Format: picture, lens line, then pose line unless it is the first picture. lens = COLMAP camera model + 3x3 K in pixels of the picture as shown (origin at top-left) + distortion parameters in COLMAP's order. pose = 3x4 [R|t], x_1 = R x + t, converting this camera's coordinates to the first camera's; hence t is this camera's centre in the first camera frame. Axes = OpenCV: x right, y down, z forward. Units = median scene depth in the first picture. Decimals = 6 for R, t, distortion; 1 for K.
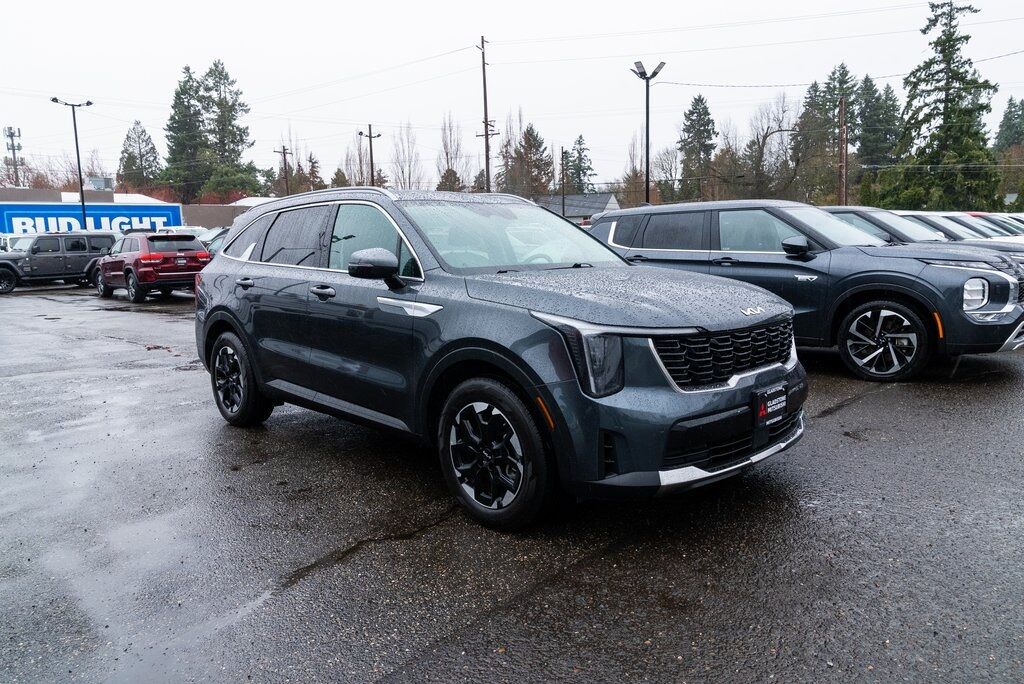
lens RADIAL K [[696.4, 0, 512.0], [0, 696.4, 342.0], [0, 0, 1]] dist [-0.026308, 0.007313]
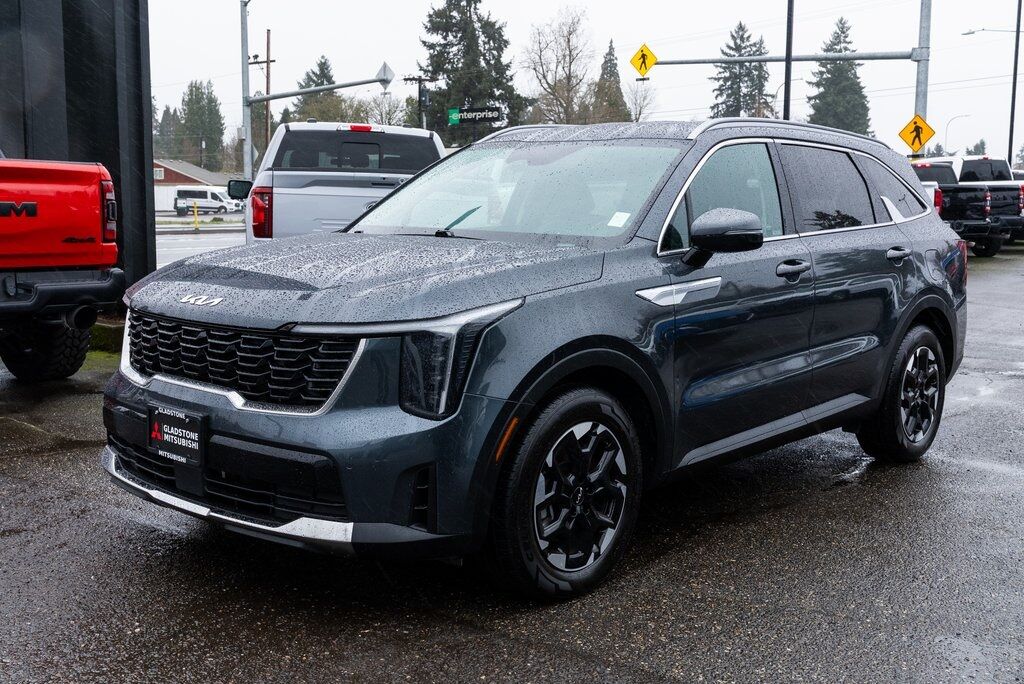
lens RADIAL K [[1109.7, 0, 498.9], [0, 1109.7, 341.3], [0, 0, 1]] dist [0.006410, 0.044283]
pose [[0.052903, 0.148785, -0.987453, 0.097265], [-0.151511, 0.978586, 0.139332, -0.013560], [0.987039, 0.142239, 0.074313, 0.080243]]
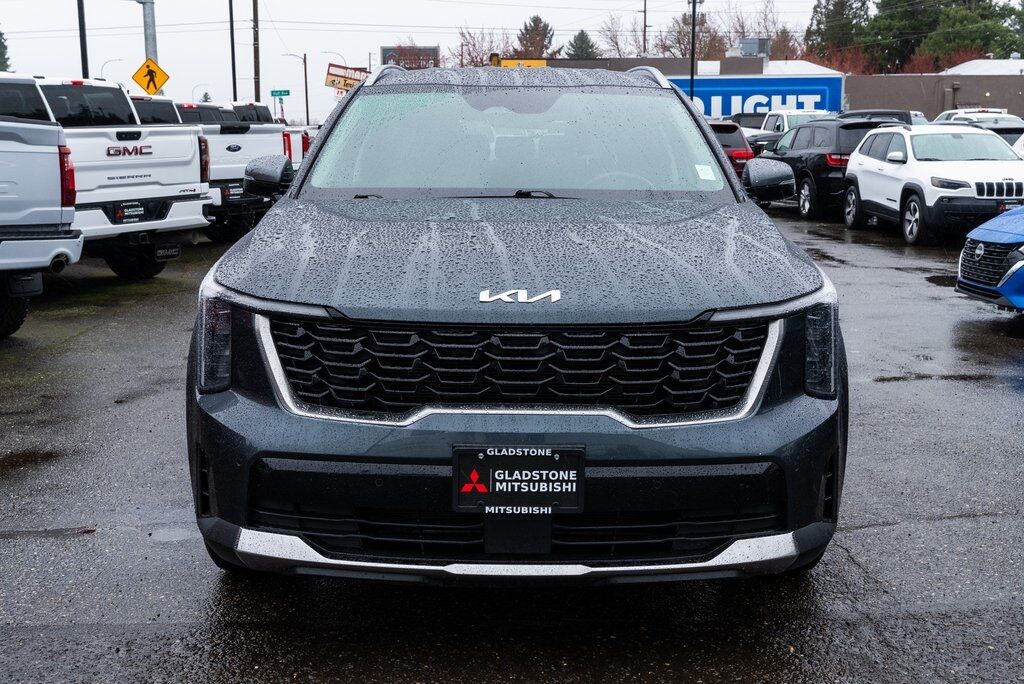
lens RADIAL K [[1109.7, 0, 498.9], [0, 1109.7, 341.3], [0, 0, 1]] dist [0.006410, 0.044283]
pose [[0.704717, 0.142880, -0.694953, 0.060601], [-0.113728, 0.989595, 0.088132, -0.005442], [0.700314, 0.016928, 0.713634, 0.025920]]
